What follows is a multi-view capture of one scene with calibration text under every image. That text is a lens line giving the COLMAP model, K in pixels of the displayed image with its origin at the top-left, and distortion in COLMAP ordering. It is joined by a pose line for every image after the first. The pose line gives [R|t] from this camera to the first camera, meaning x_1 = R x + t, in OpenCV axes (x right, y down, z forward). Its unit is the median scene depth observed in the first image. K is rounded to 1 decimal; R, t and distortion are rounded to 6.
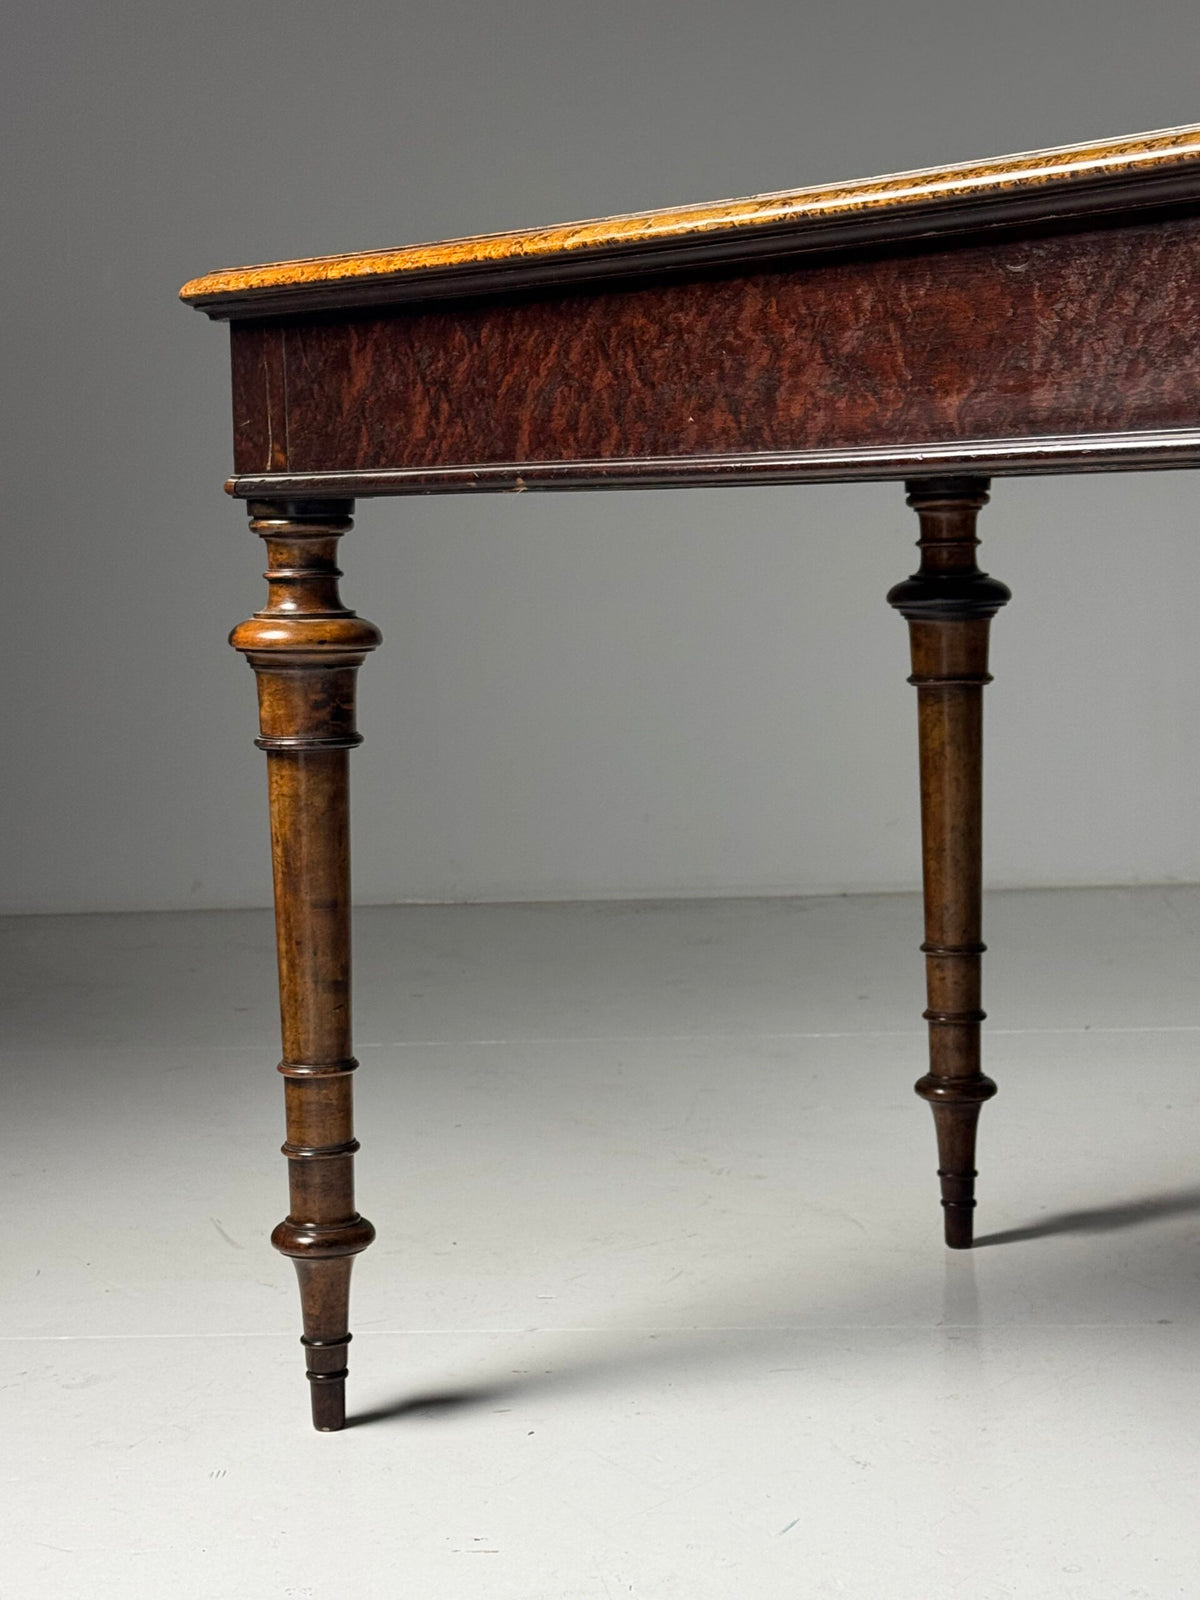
lens RADIAL K [[2895.1, 0, 603.0], [0, 2895.1, 754.5], [0, 0, 1]] dist [0.082121, 0.000000]
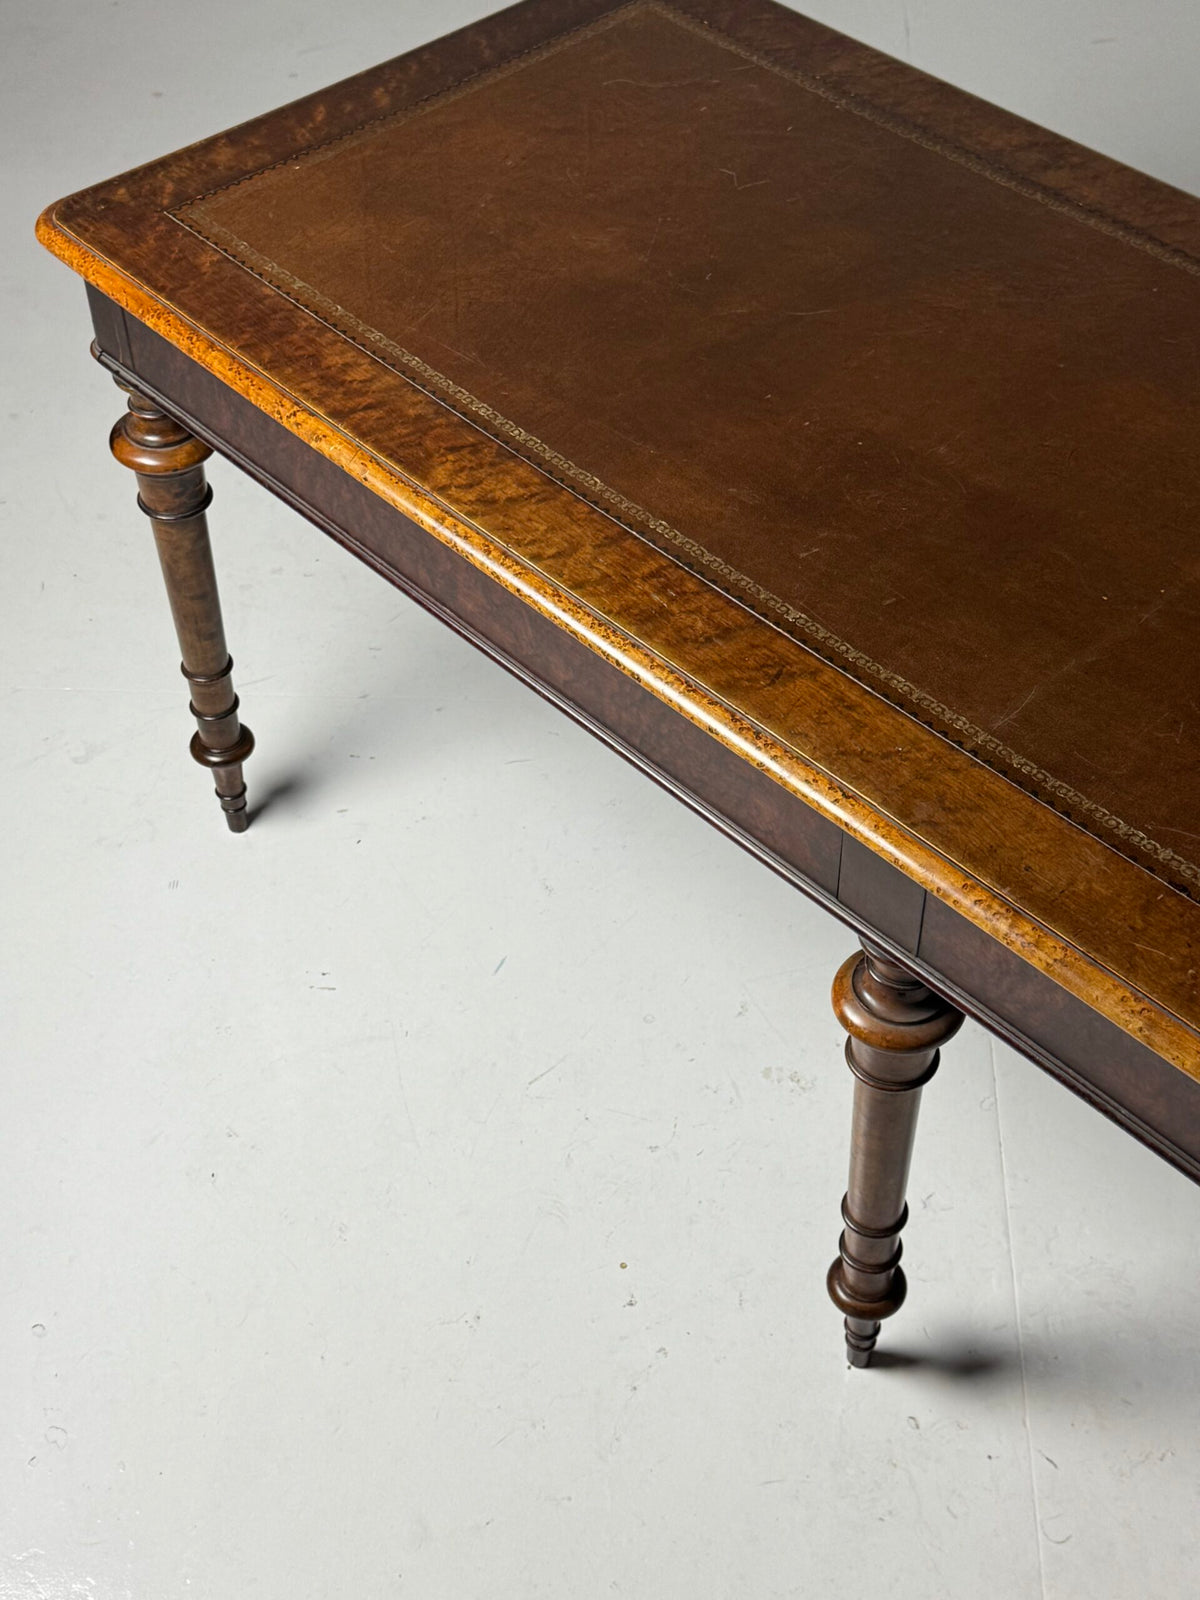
lens RADIAL K [[2259.6, 0, 610.0], [0, 2259.6, 784.2], [0, 0, 1]] dist [0.135560, 0.000000]
pose [[0.999466, -0.017362, 0.027677, 0.084034], [-0.004467, 0.766544, 0.642176, -0.638086], [-0.032365, -0.641957, 0.766057, 0.020964]]
